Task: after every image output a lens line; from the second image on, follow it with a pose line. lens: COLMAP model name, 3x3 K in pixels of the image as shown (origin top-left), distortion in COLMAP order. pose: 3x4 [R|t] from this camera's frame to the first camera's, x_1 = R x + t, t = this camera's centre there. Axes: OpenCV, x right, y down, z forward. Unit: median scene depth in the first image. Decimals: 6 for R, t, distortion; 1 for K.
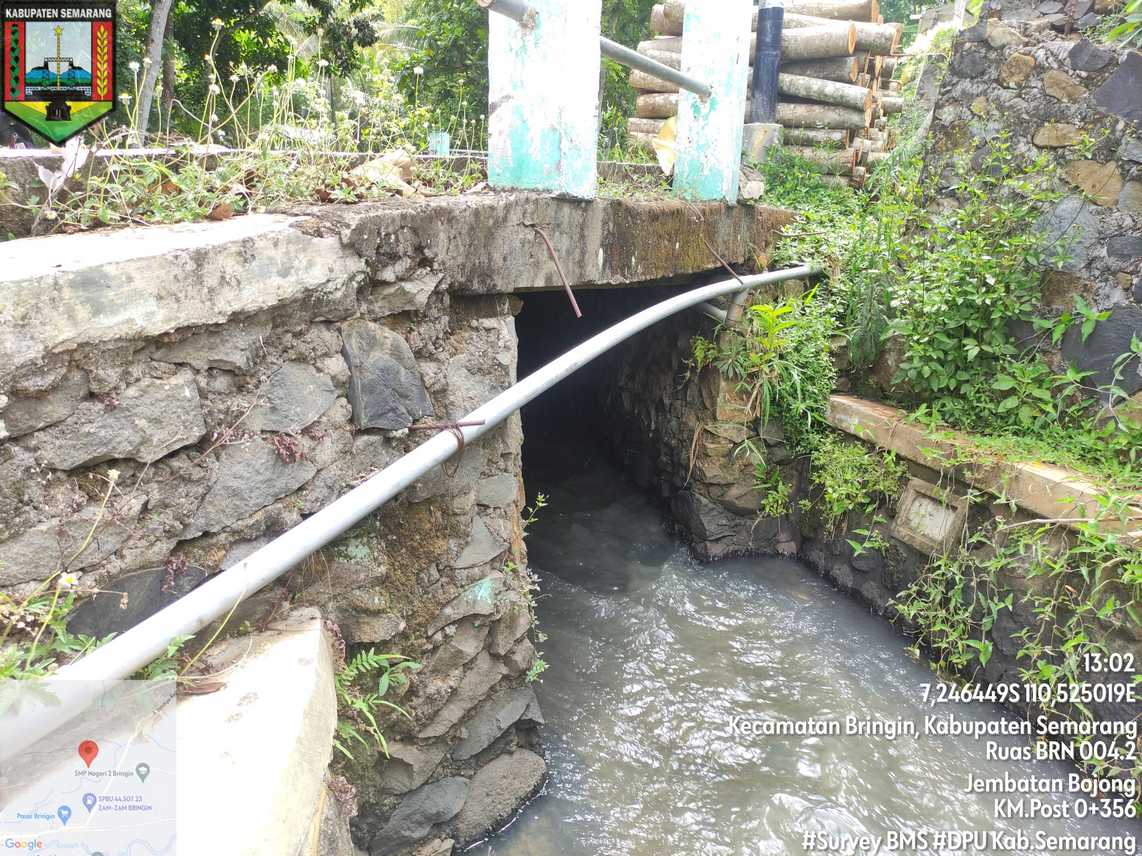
lens RADIAL K [[849.7, 0, 573.7], [0, 849.7, 421.5], [0, 0, 1]] dist [0.032098, -0.009763]
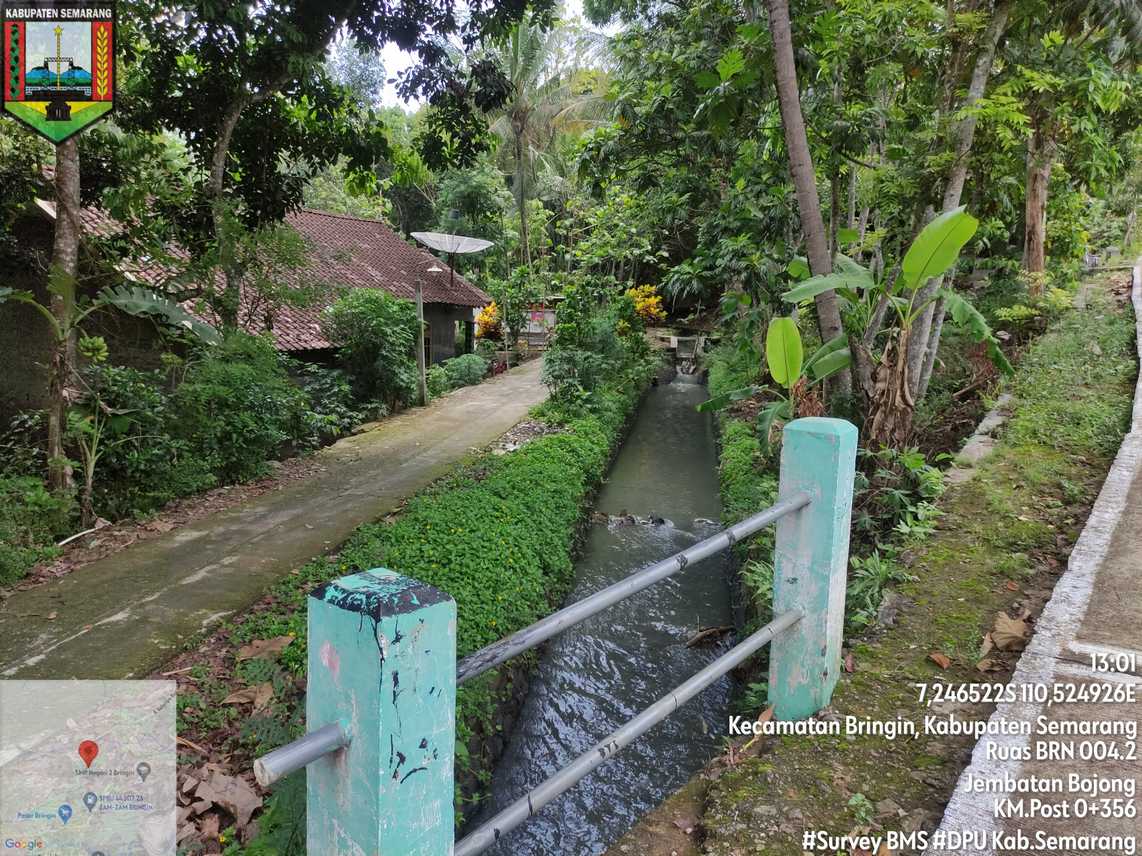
lens RADIAL K [[849.7, 0, 573.7], [0, 849.7, 421.5], [0, 0, 1]] dist [0.032098, -0.009763]
pose [[0.971281, 0.026000, -0.236510, -0.244824], [-0.044707, 0.996249, -0.074083, -0.869809], [0.233697, 0.082529, 0.968801, 2.138663]]
